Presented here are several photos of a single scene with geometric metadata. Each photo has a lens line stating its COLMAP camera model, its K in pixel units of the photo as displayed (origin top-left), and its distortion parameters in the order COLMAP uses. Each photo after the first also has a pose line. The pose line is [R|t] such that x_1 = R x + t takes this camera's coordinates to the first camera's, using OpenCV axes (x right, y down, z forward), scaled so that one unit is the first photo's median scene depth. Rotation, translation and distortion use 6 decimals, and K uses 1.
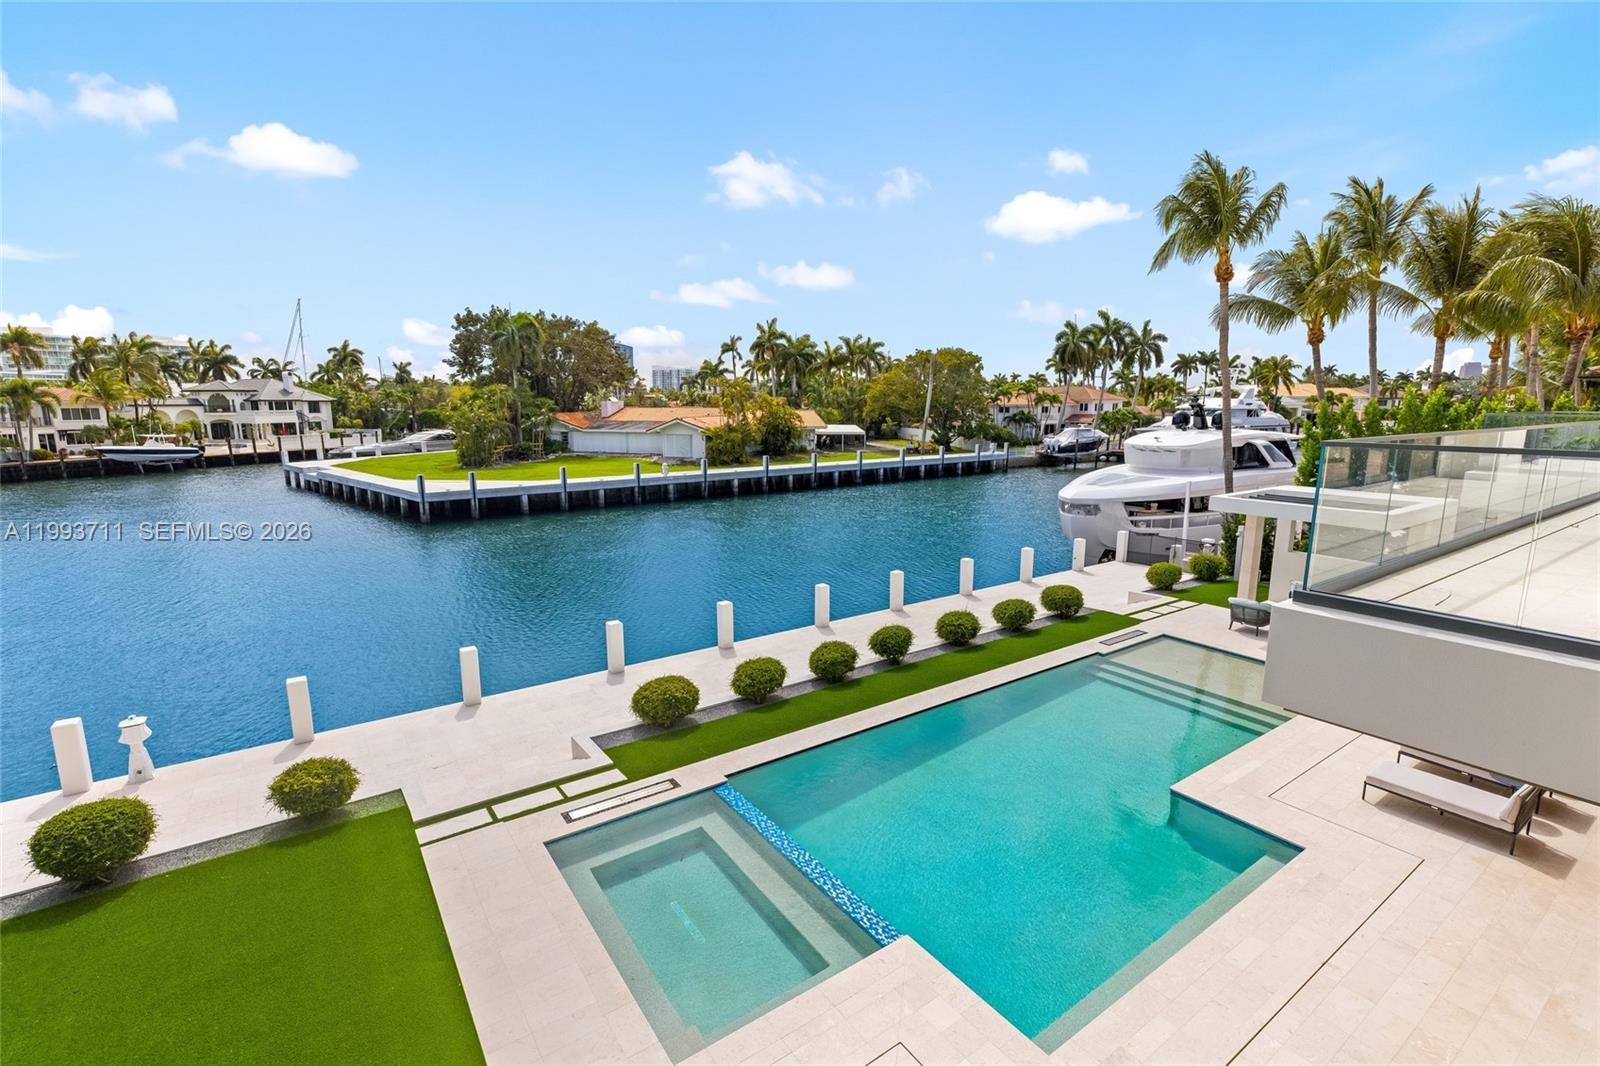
lens RADIAL K [[729.2, 0, 806.9], [0, 729.2, 536.7], [0, 0, 1]] dist [0.005896, -0.000703]
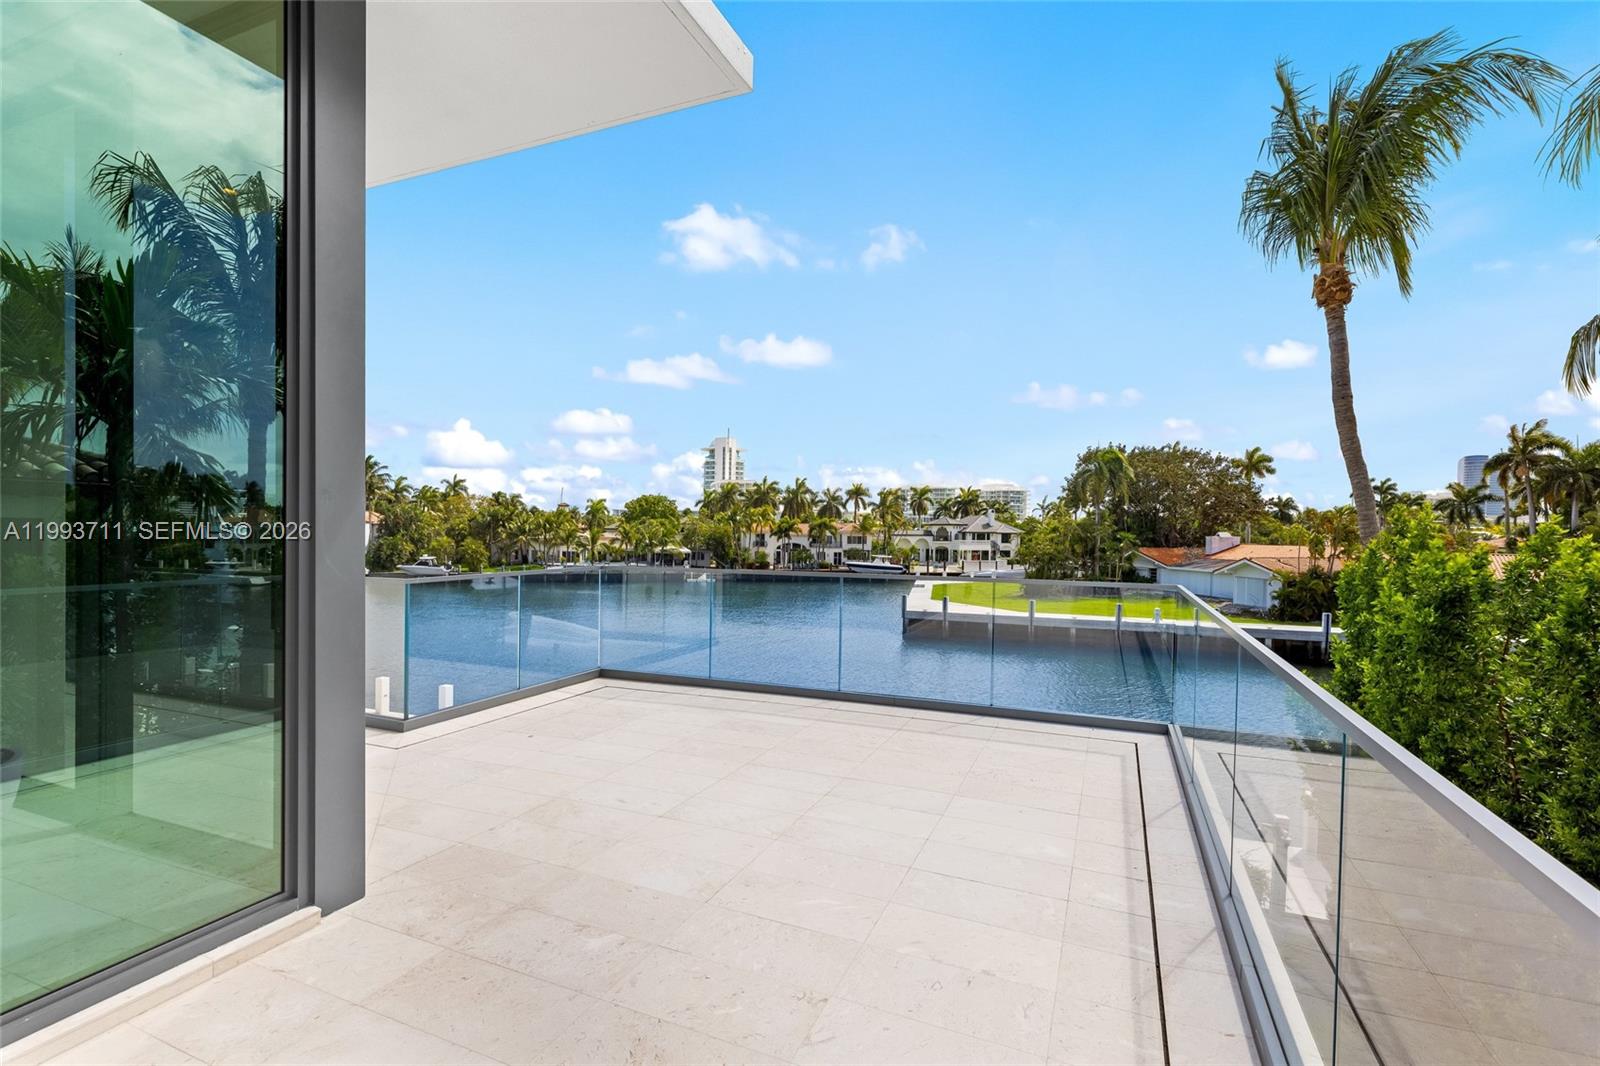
lens RADIAL K [[729.2, 0, 791.0], [0, 729.2, 546.2], [0, 0, 1]] dist [0.005896, -0.000703]
pose [[0.528348, 0.026803, -0.848605, 0.191968], [-0.168020, 0.983035, -0.073562, -0.023029], [0.832236, 0.181449, 0.523888, 0.112088]]
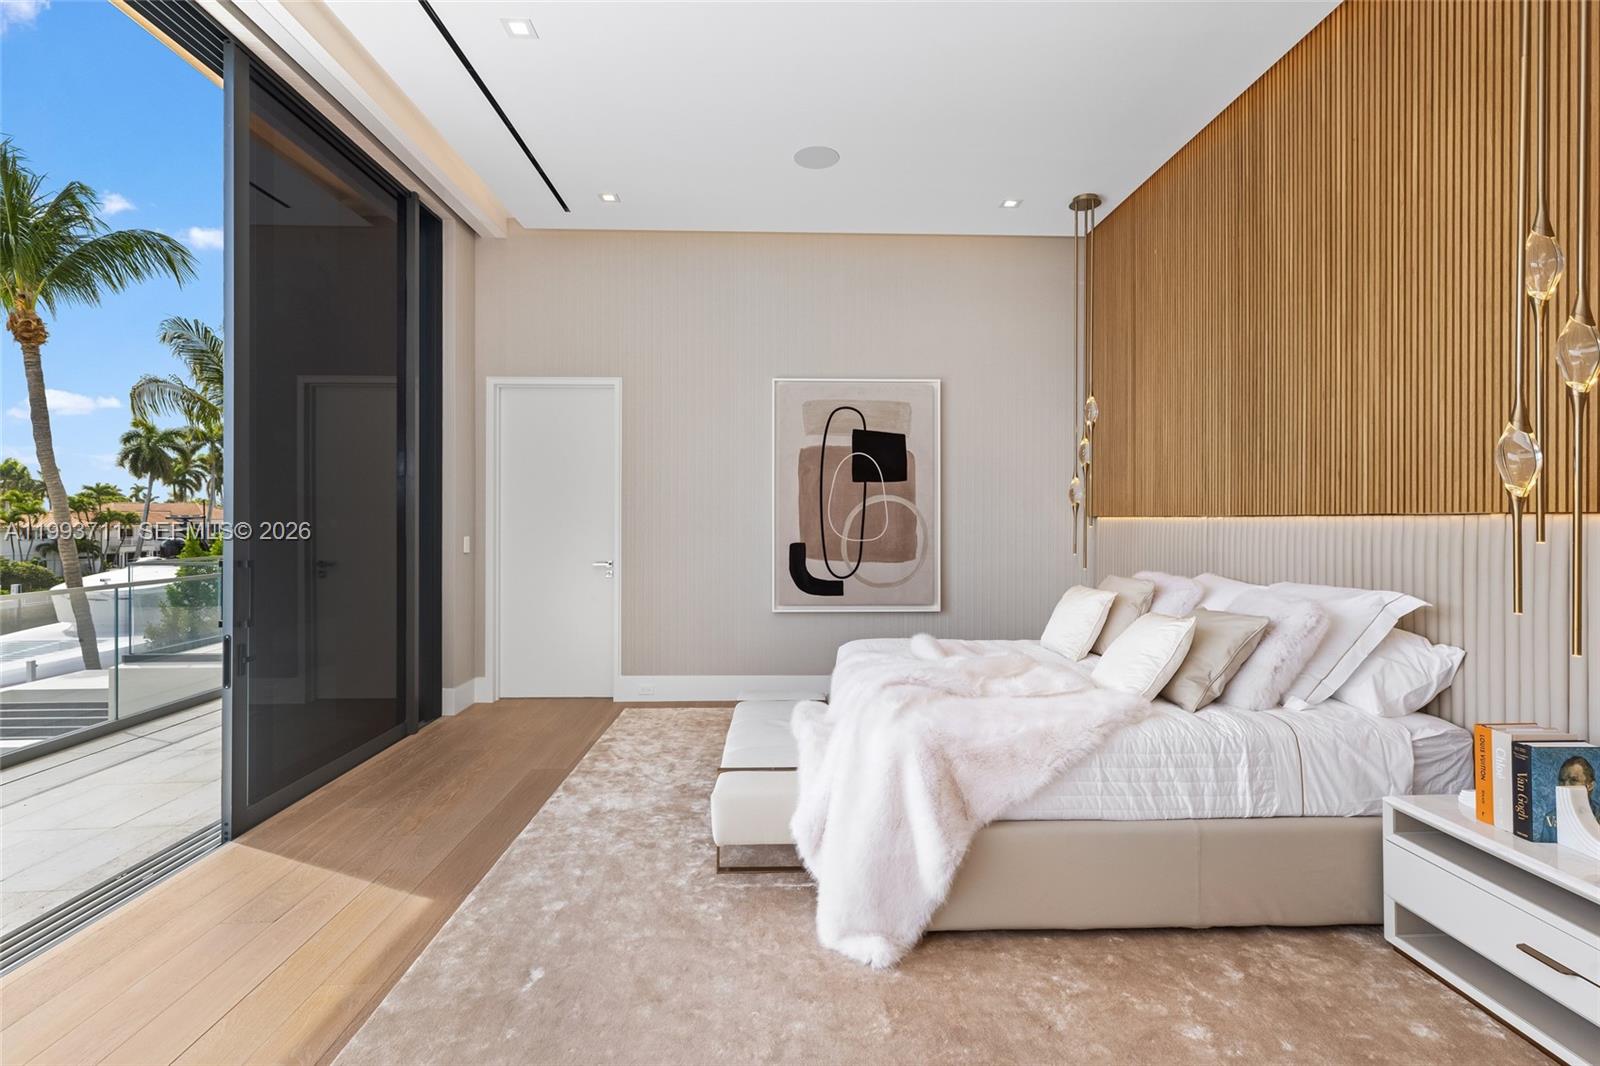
lens RADIAL K [[729.2, 0, 805.1], [0, 729.2, 514.2], [0, 0, 1]] dist [0.005896, -0.000703]
pose [[0.549226, 0.001955, 0.835671, 0.100431], [0.154918, 0.982426, -0.104114, -0.009419], [-0.821189, 0.186643, 0.539271, 0.032494]]
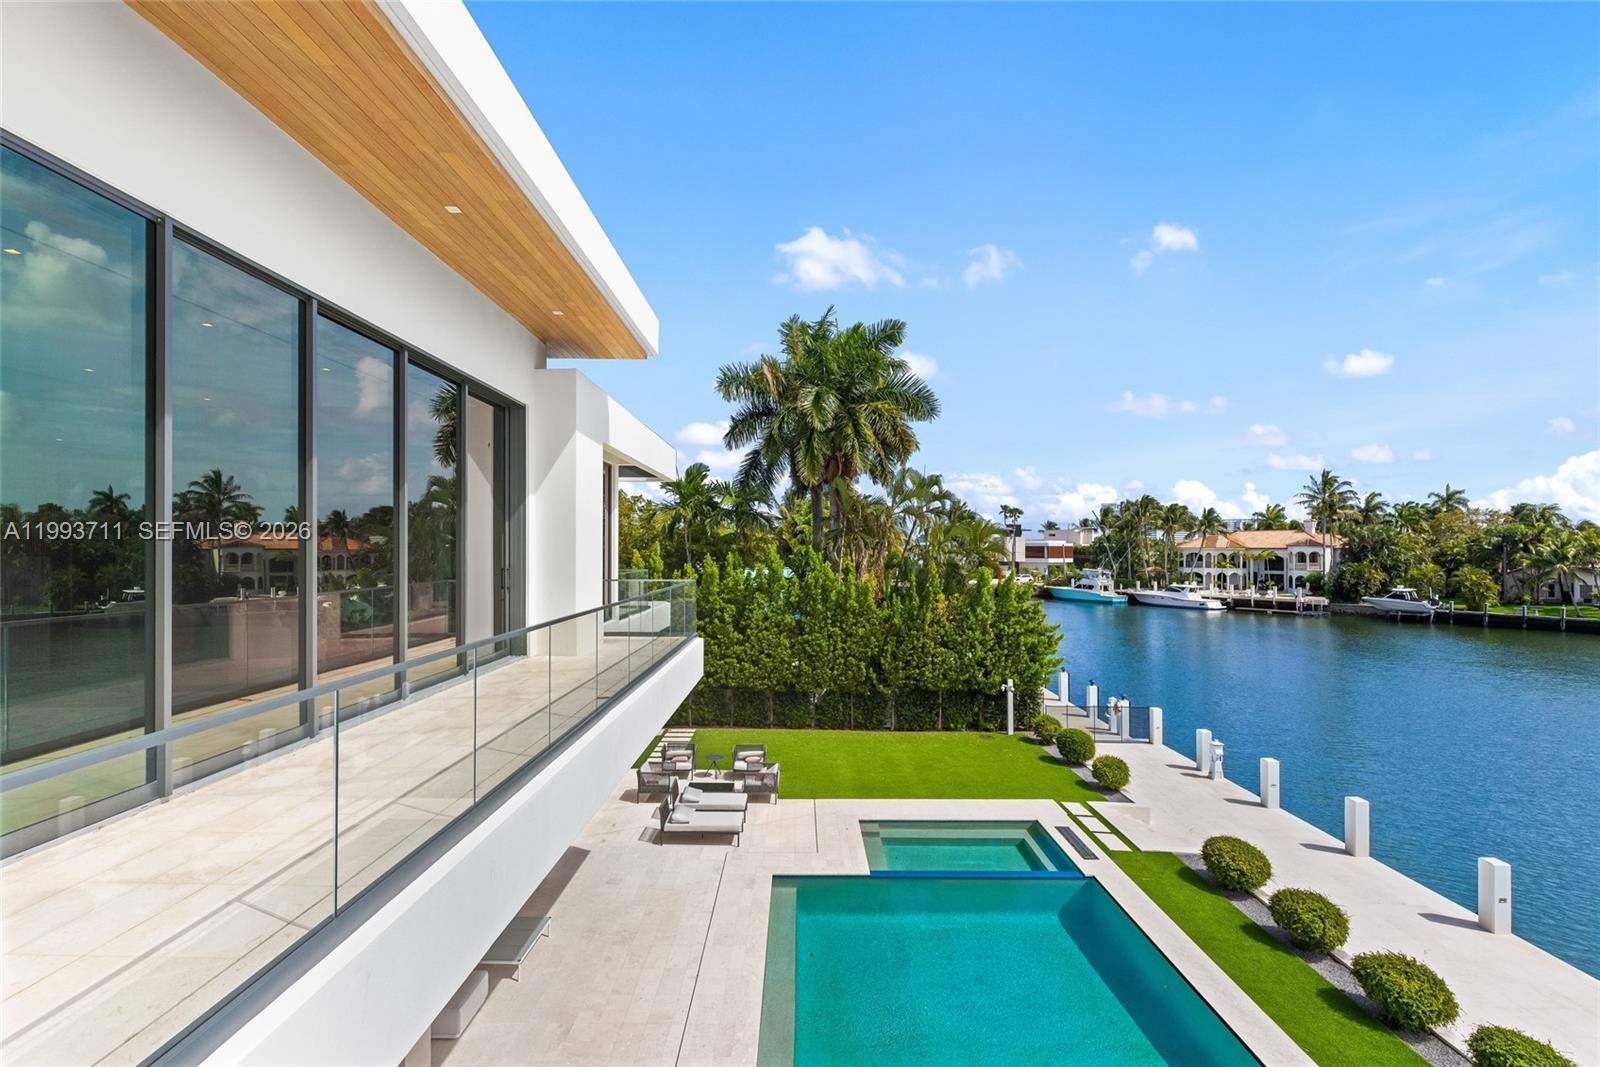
lens RADIAL K [[729.2, 0, 799.4], [0, 729.2, 528.2], [0, 0, 1]] dist [0.005896, -0.000703]
pose [[-0.570712, -0.020814, -0.820887, 0.130307], [-0.153007, 0.984866, 0.081405, -0.028938], [0.806769, 0.172061, -0.565260, 0.133553]]
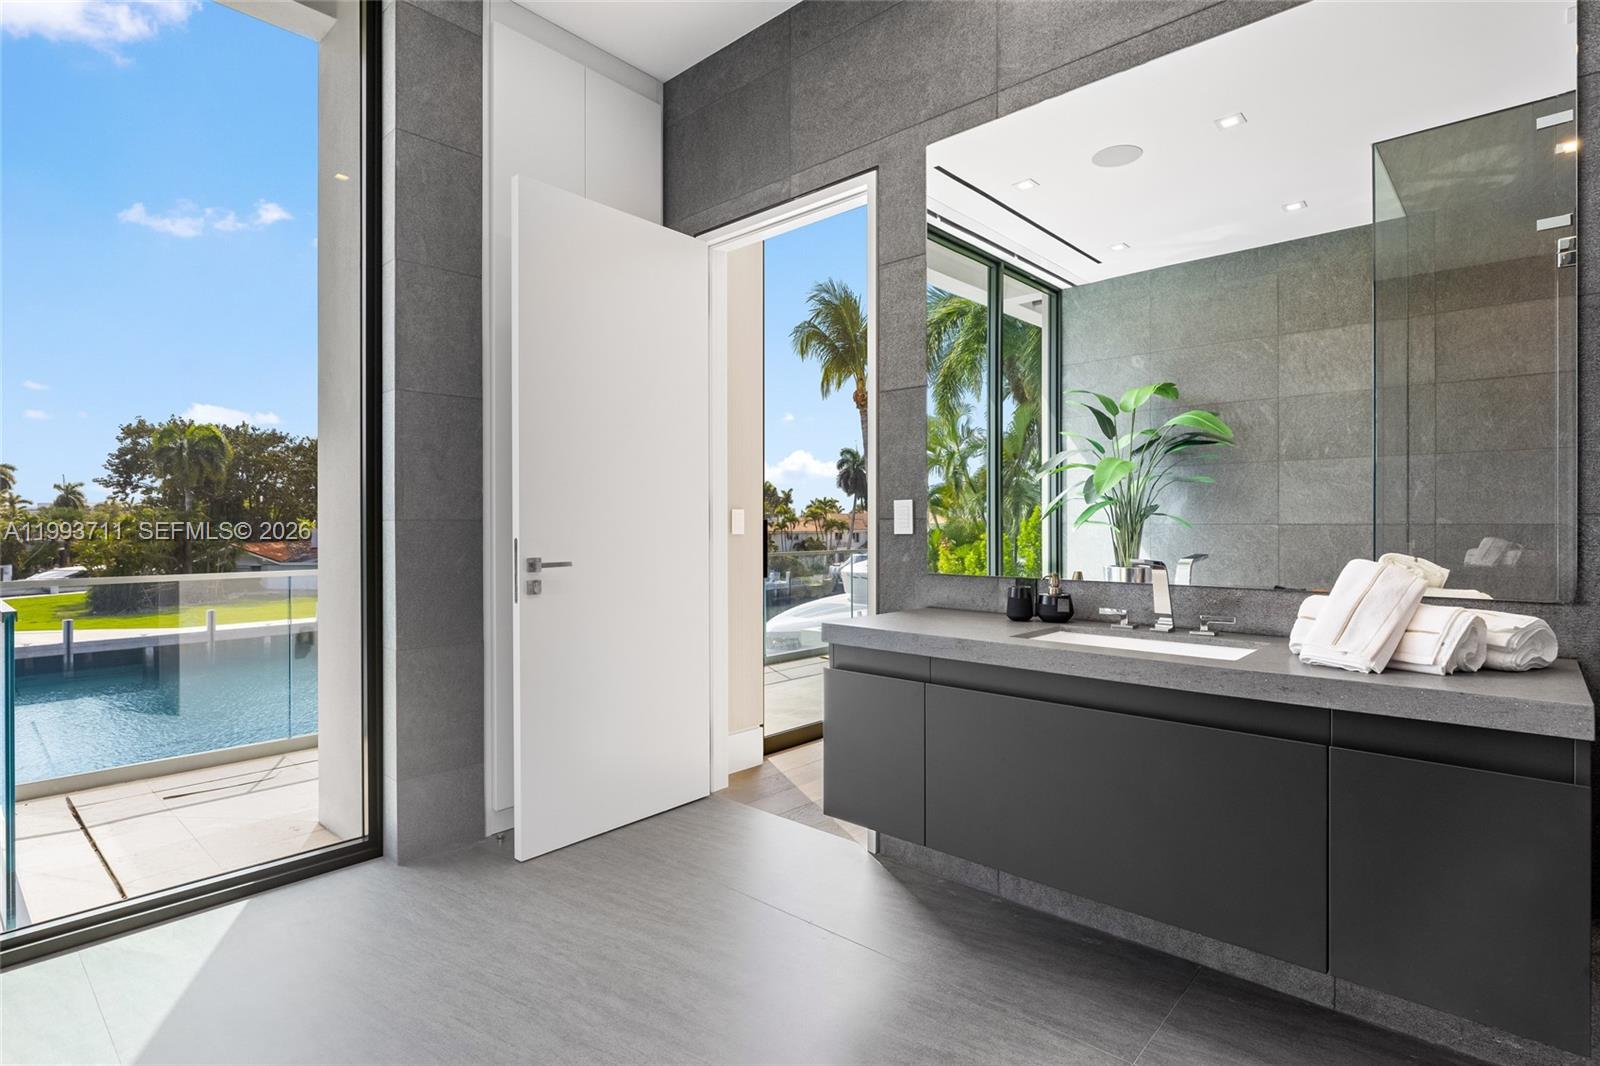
lens RADIAL K [[800.3, 0, 809.0], [0, 800.3, 522.5], [0, 0, 1]] dist [-0.005724, 0.001948]
pose [[0.974065, -0.000441, 0.226269, 0.061285], [0.043103, 0.982048, -0.183639, -0.000560], [-0.222126, 0.188630, 0.956598, -0.000737]]
